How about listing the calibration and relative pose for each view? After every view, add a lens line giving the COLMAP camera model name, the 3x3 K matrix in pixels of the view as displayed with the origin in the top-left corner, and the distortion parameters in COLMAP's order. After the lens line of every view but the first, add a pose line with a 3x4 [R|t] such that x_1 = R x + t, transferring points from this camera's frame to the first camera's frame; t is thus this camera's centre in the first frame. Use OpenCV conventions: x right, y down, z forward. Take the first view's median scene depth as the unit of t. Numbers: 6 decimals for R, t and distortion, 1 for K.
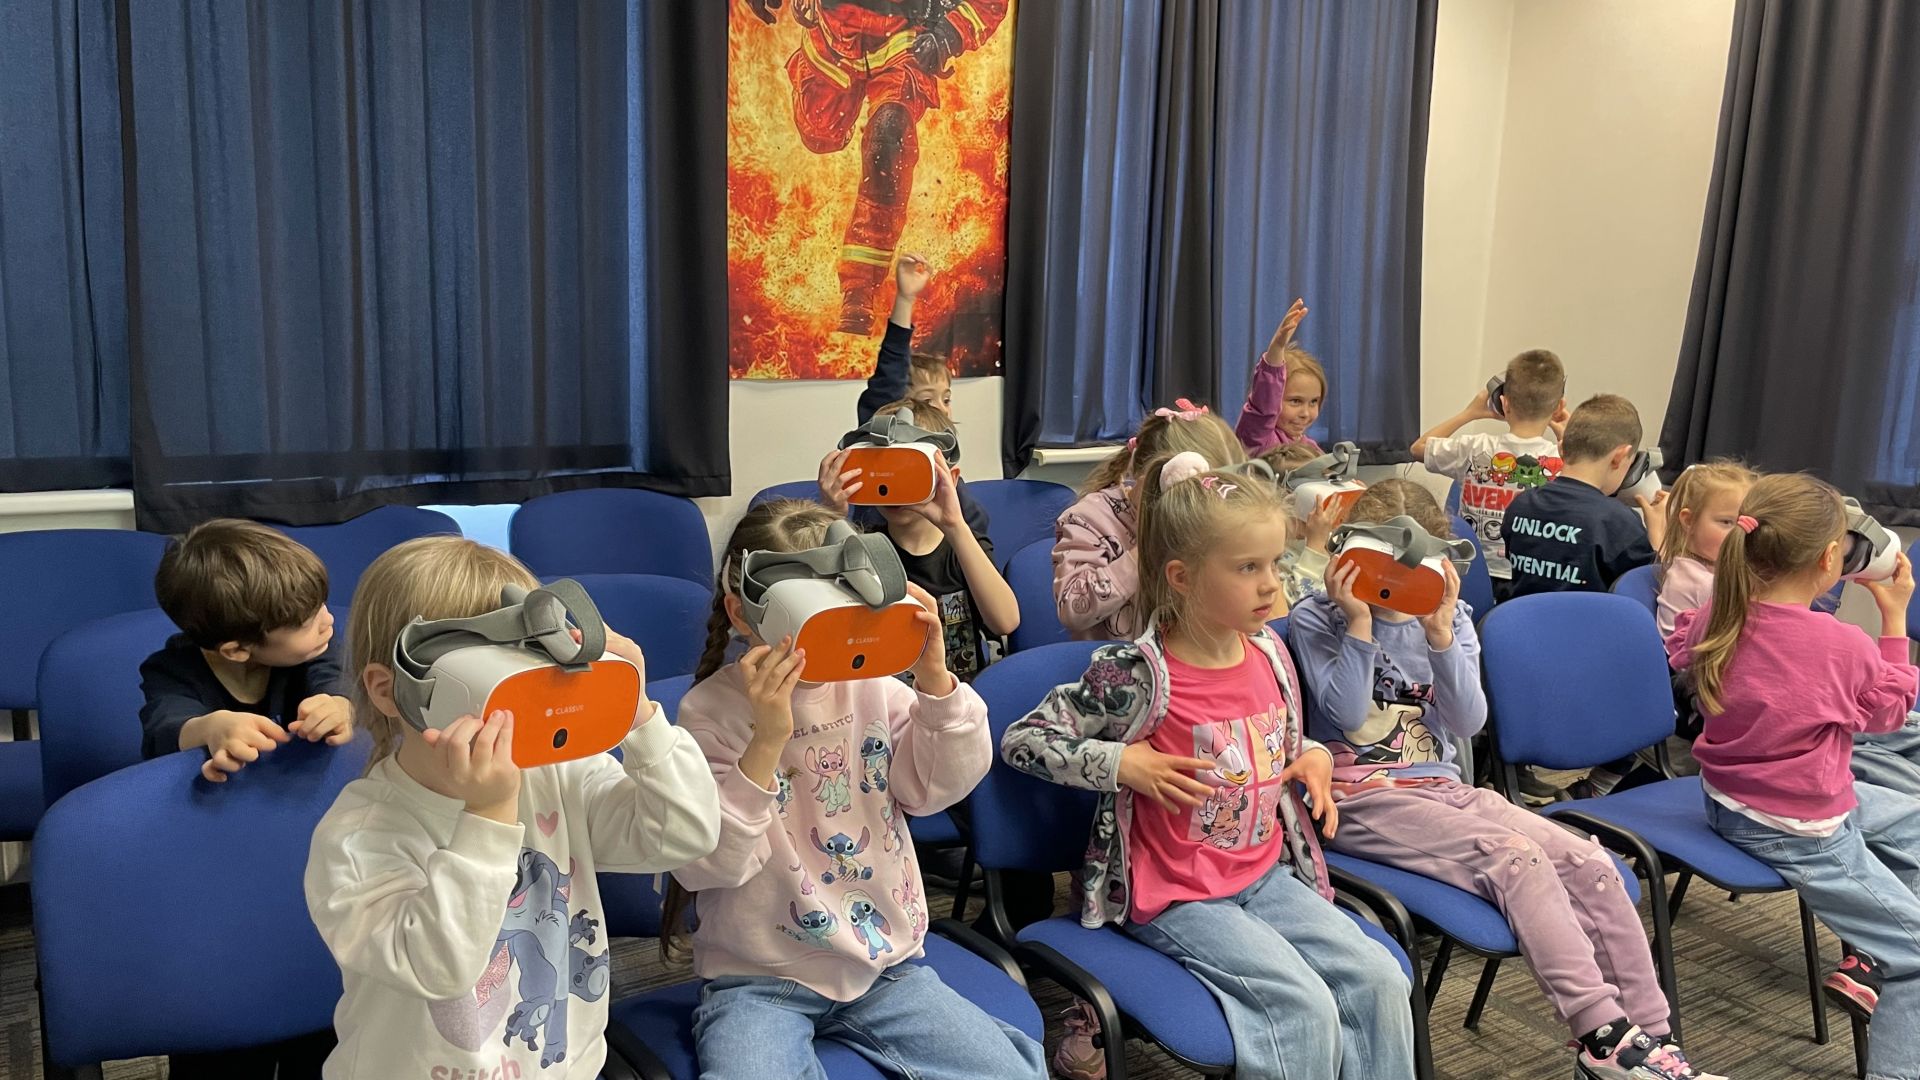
lens RADIAL K [[1564.0, 0, 960.0], [0, 1564.0, 540.0], [0, 0, 1]] dist [0.098528, -0.094756]
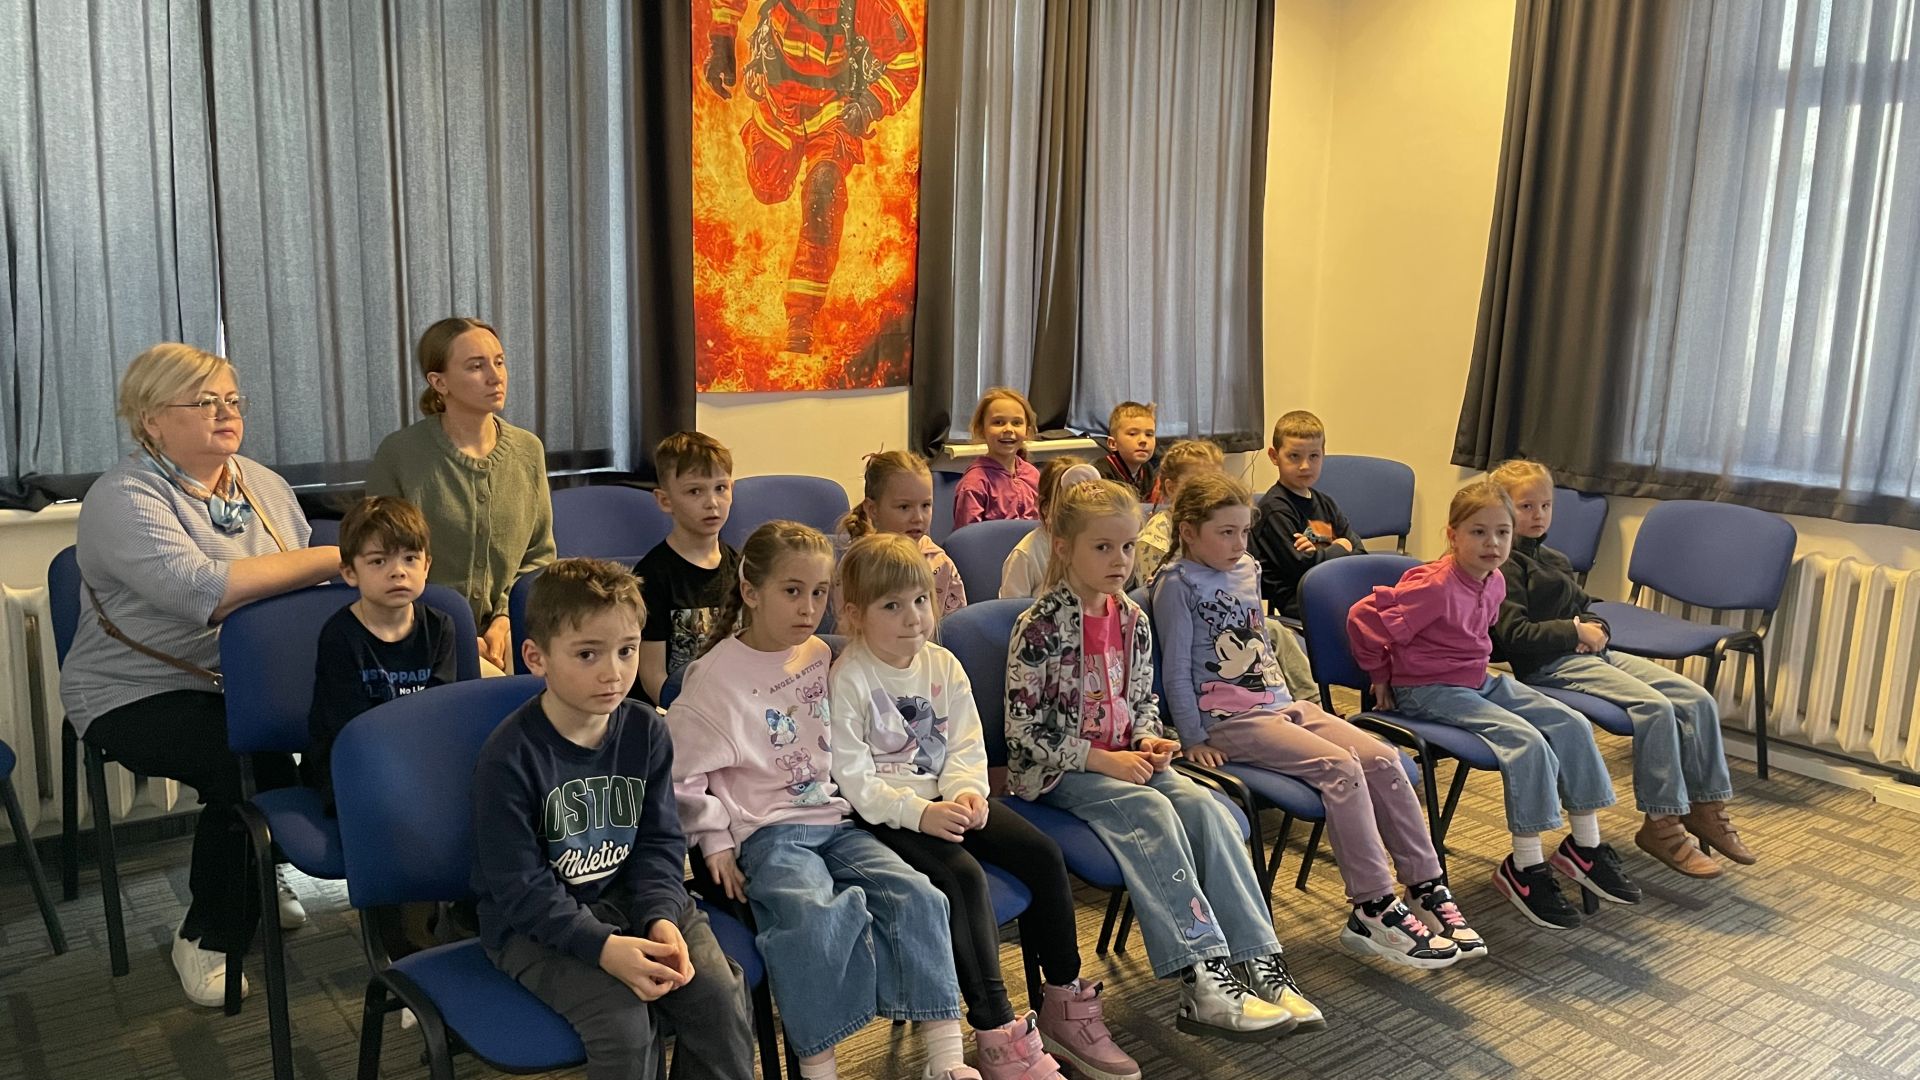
lens RADIAL K [[1564.0, 0, 960.0], [0, 1564.0, 540.0], [0, 0, 1]] dist [0.098528, -0.094756]
pose [[0.996573, -0.020923, 0.080029, -0.043631], [0.019973, 0.999720, 0.012652, -0.001189], [-0.080271, -0.011010, 0.996712, -0.210187]]
